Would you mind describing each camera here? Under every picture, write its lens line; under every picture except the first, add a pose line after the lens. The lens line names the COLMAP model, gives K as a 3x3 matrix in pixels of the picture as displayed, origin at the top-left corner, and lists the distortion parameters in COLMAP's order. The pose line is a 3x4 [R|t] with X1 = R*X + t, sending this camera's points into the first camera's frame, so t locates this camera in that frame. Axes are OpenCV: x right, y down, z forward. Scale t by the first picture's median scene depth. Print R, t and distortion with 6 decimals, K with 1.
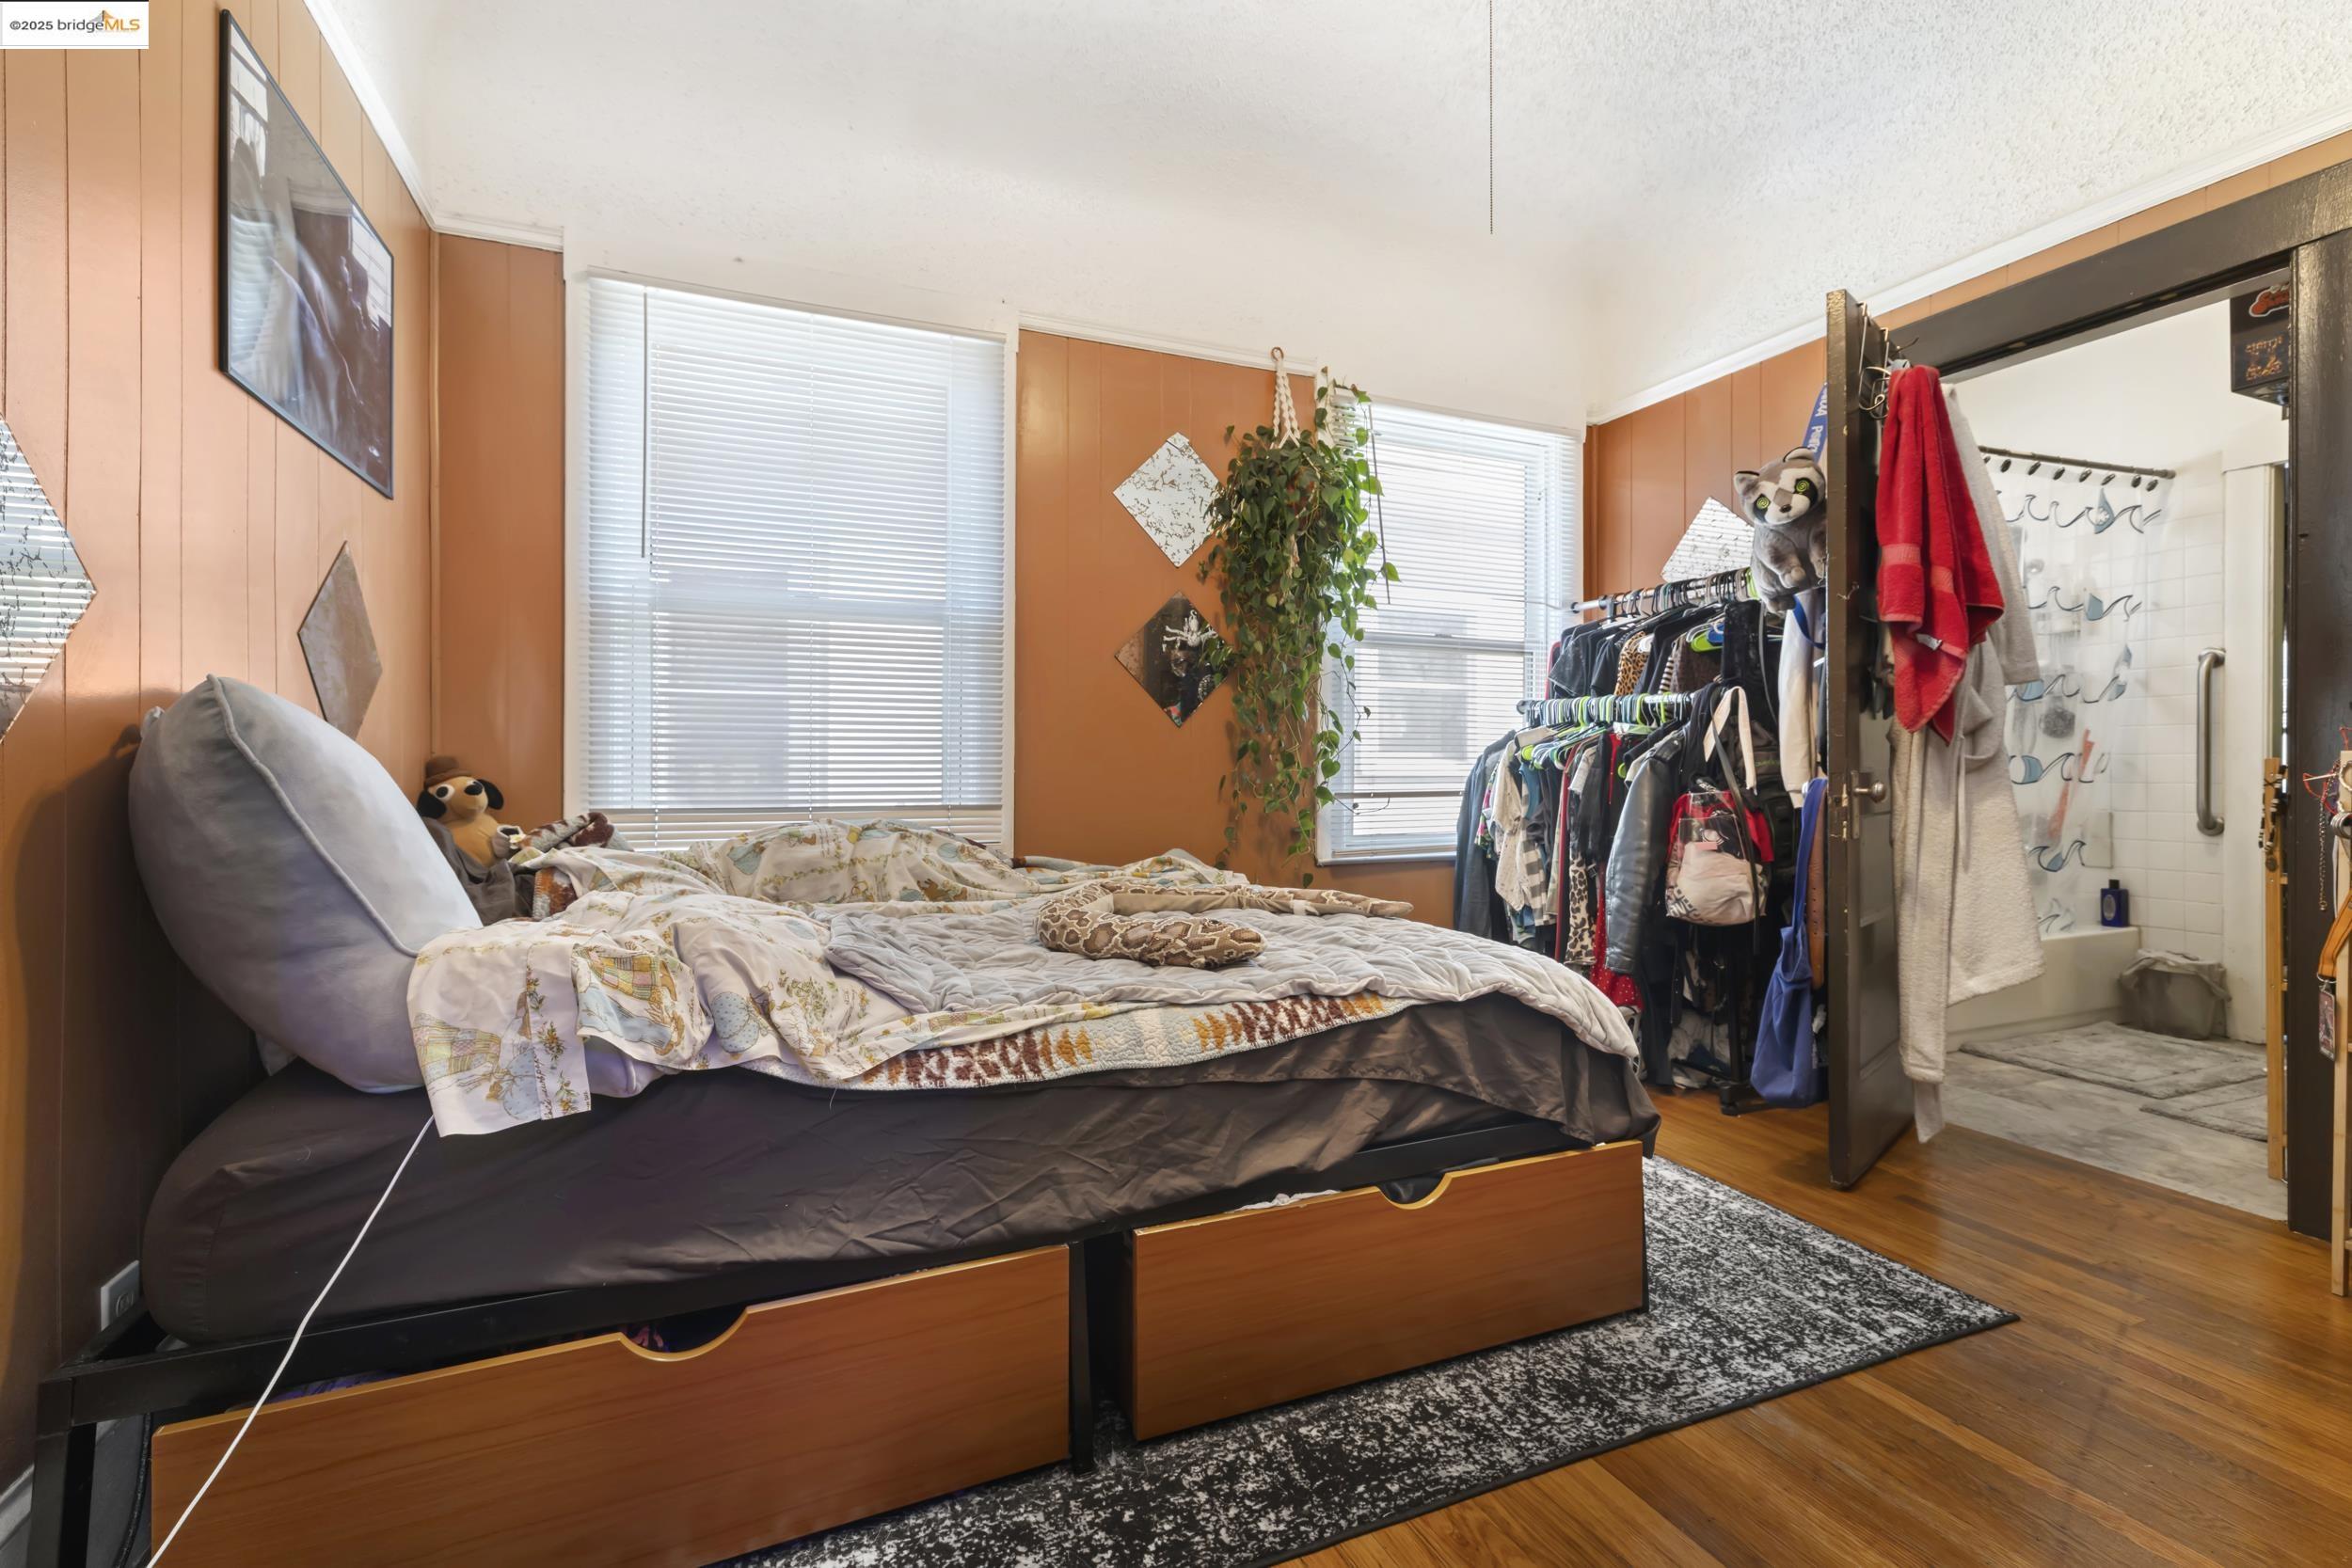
lens RADIAL K [[1029.7, 0, 1154.7], [0, 1029.7, 776.4], [0, 0, 1]] dist [0.001282, -0.000038]
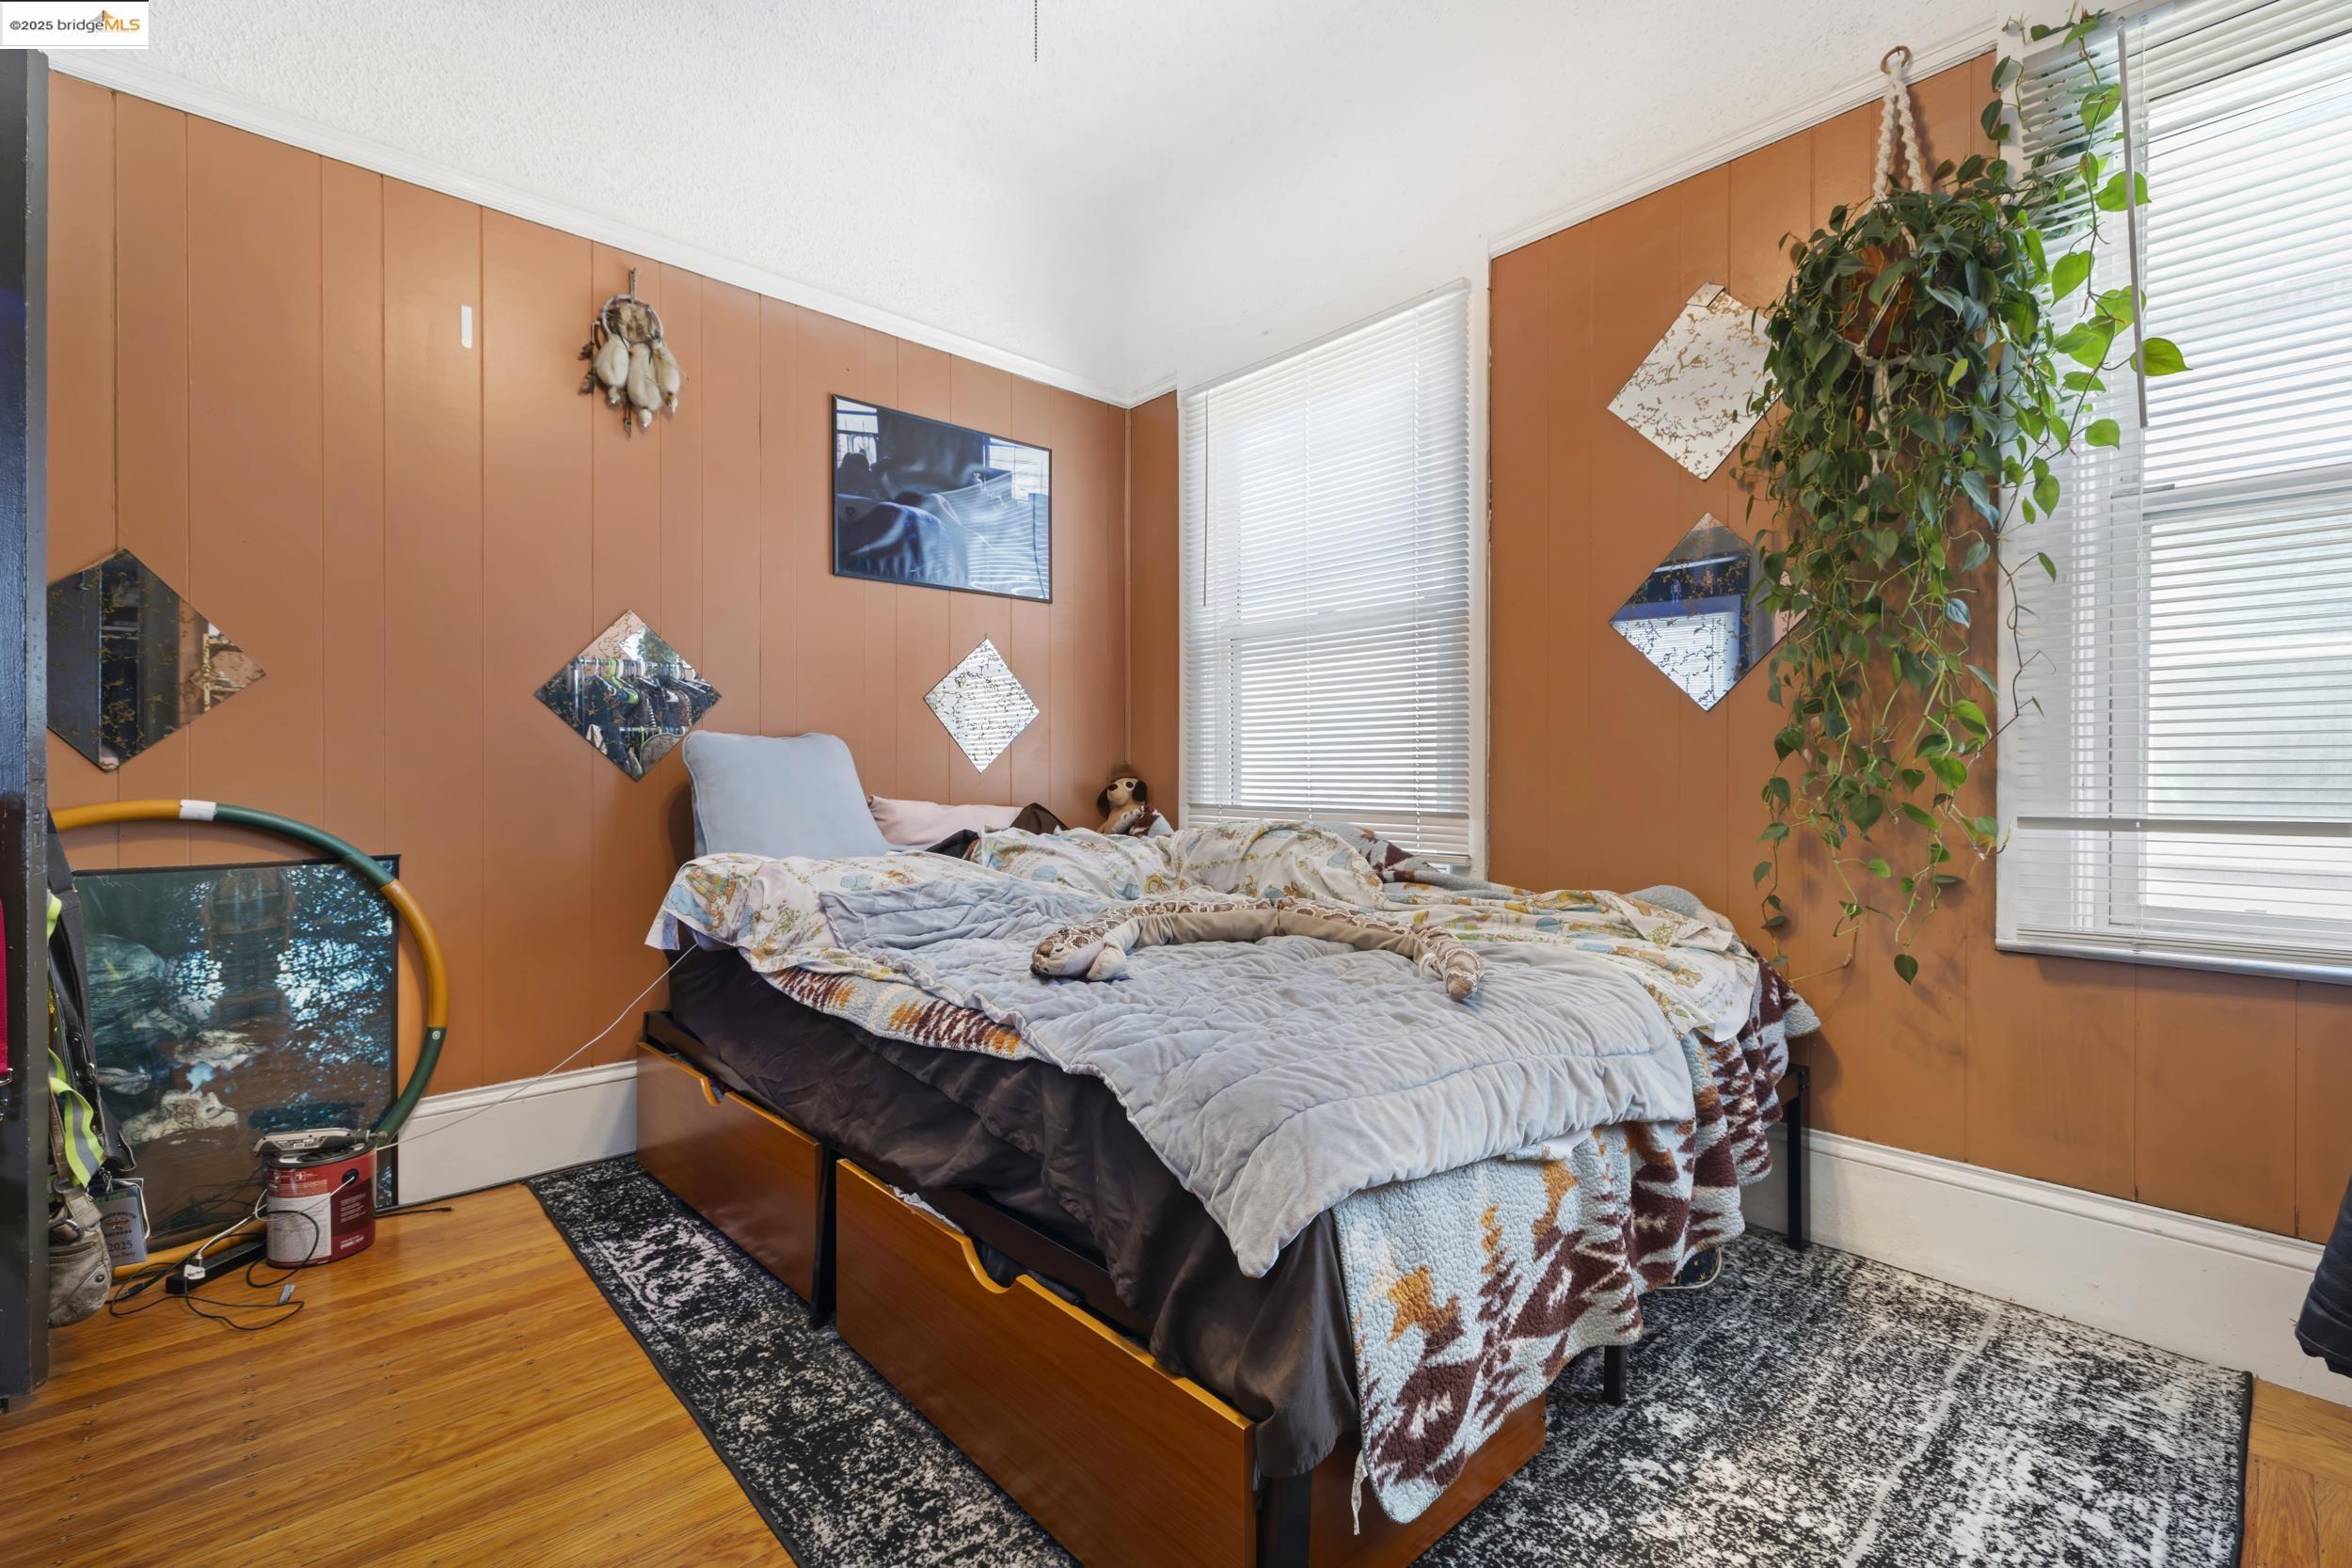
lens RADIAL K [[1029.7, 0, 1154.7], [0, 1029.7, 776.4], [0, 0, 1]] dist [0.001282, -0.000038]
pose [[0.325682, 0.002094, -0.945477, 0.971029], [-0.005197, 0.999986, 0.000425, -0.004870], [0.945465, 0.004775, 0.325688, 0.748875]]
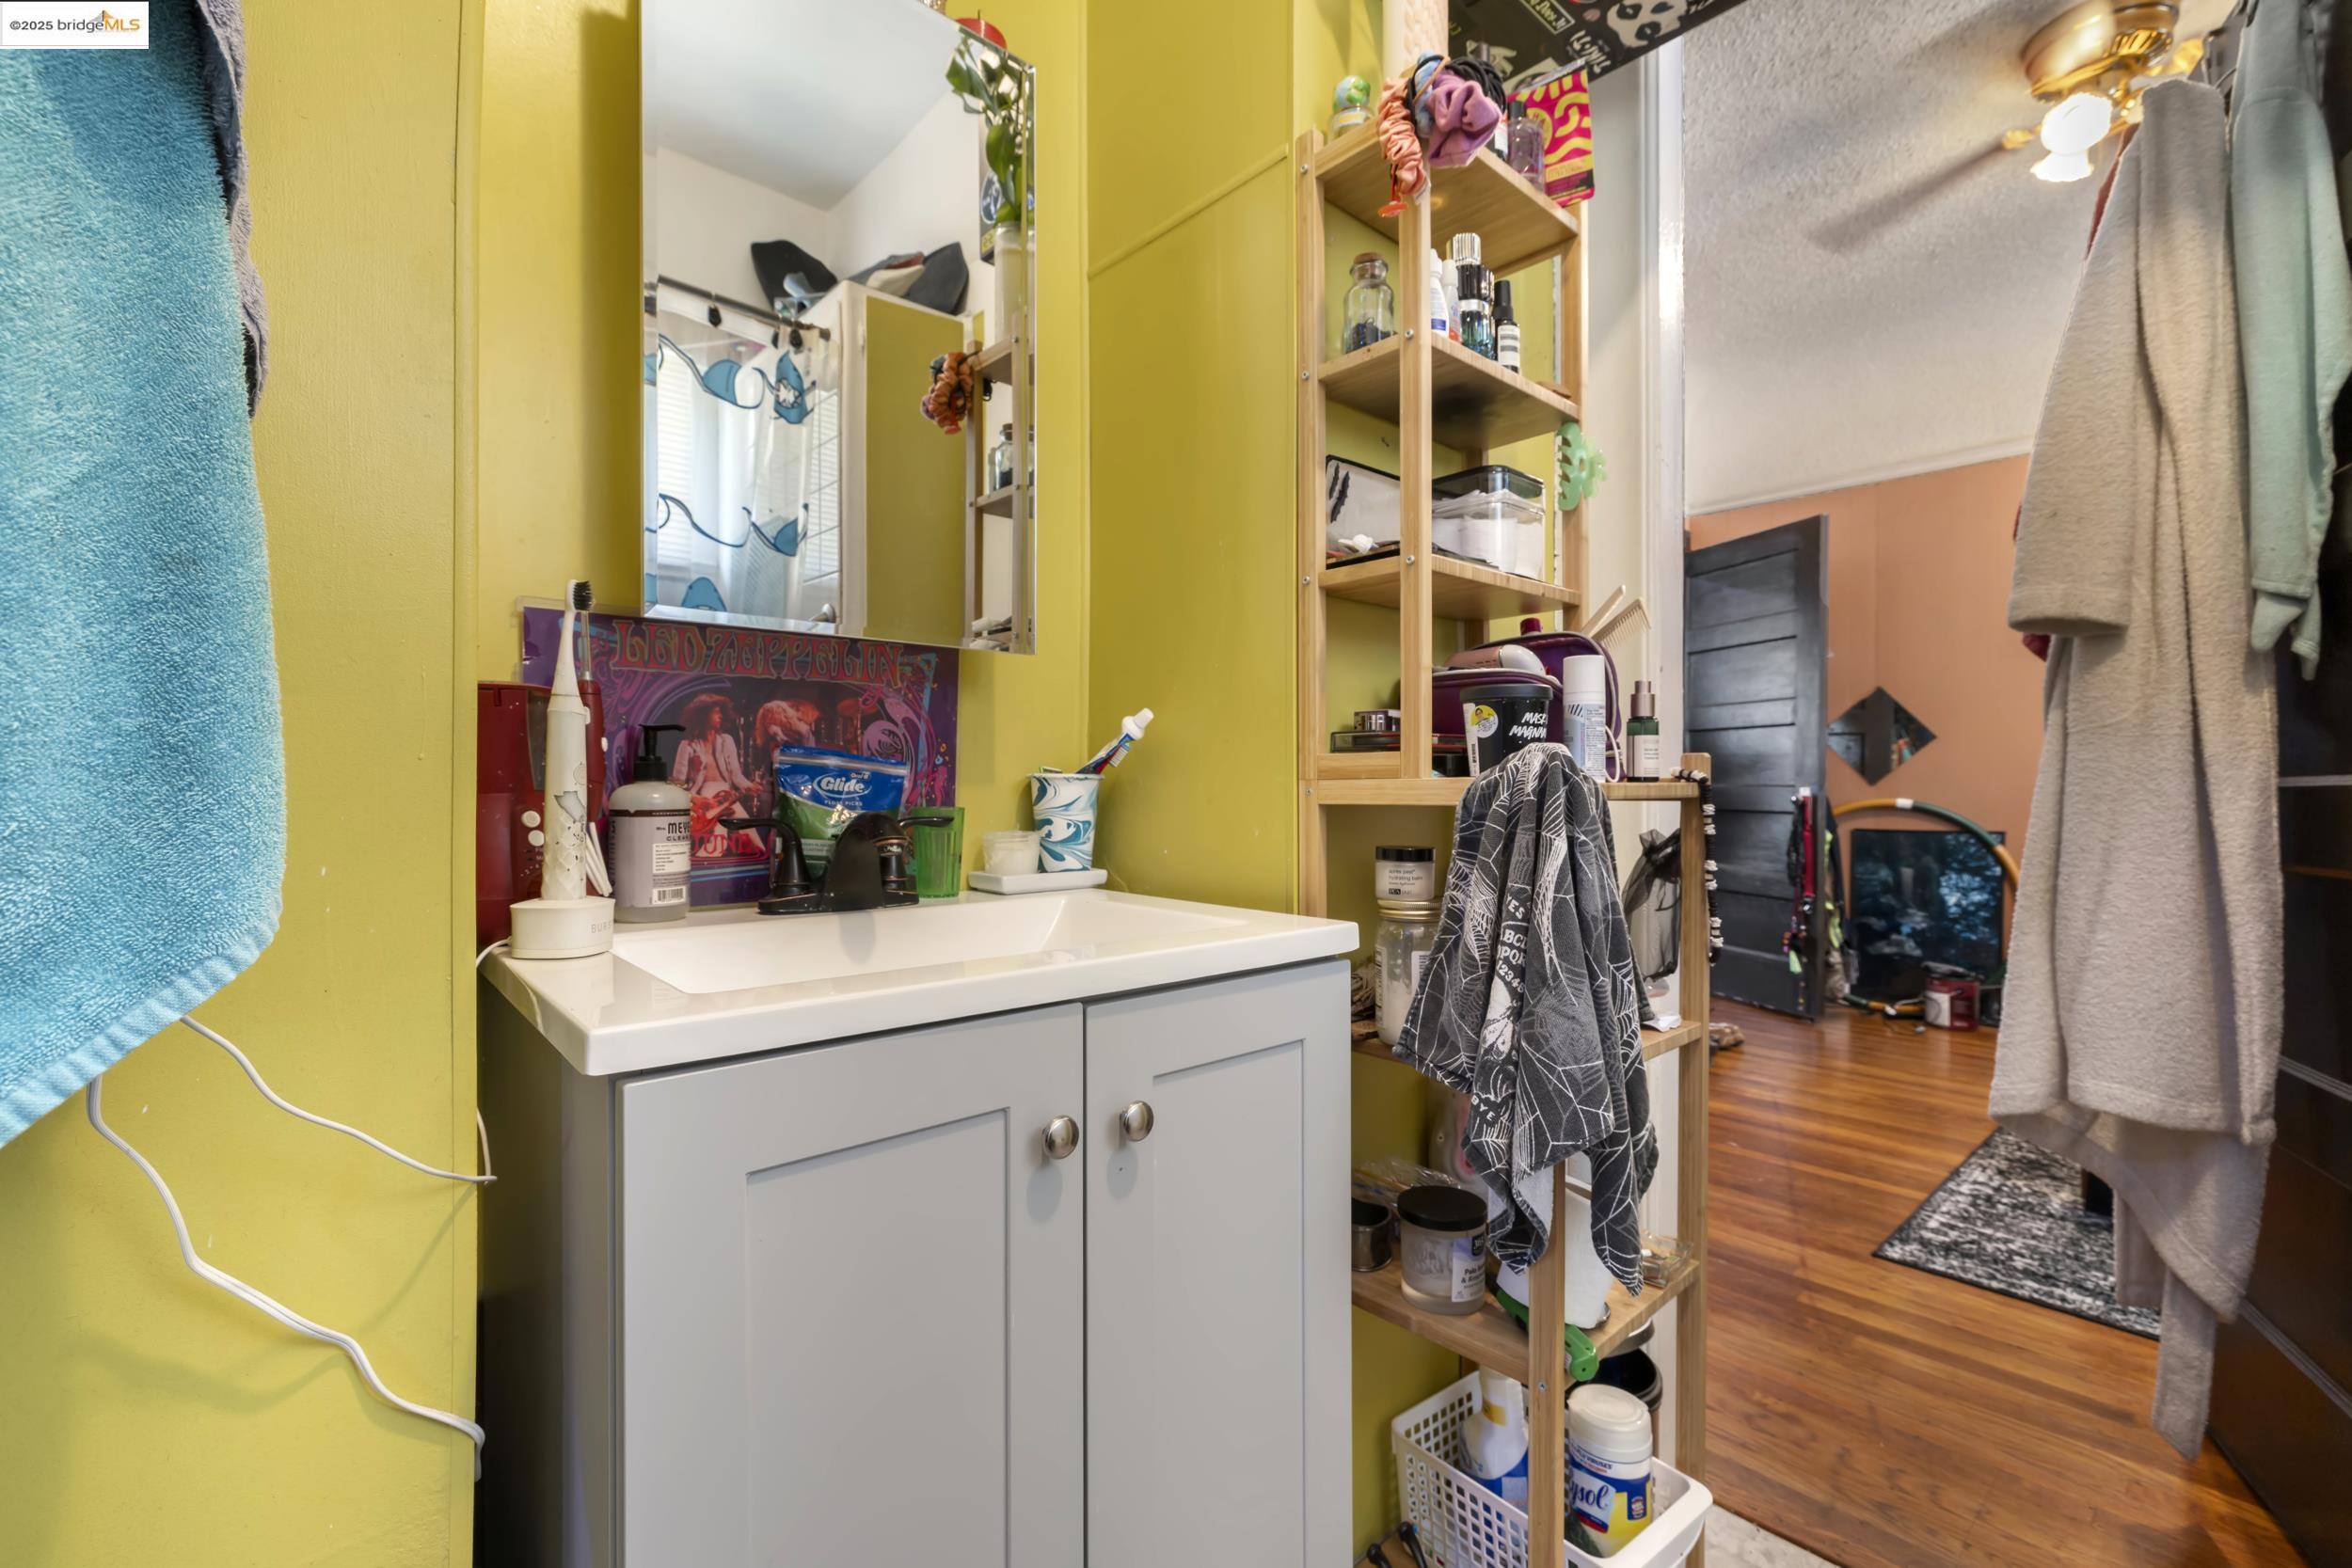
lens RADIAL K [[1029.7, 0, 1154.7], [0, 1029.7, 776.4], [0, 0, 1]] dist [0.001282, -0.000038]
pose [[-0.947431, -0.006441, -0.319895, 2.026659], [-0.005423, 0.999977, -0.004075, -0.006541], [0.319914, -0.002126, -0.947444, 1.886123]]
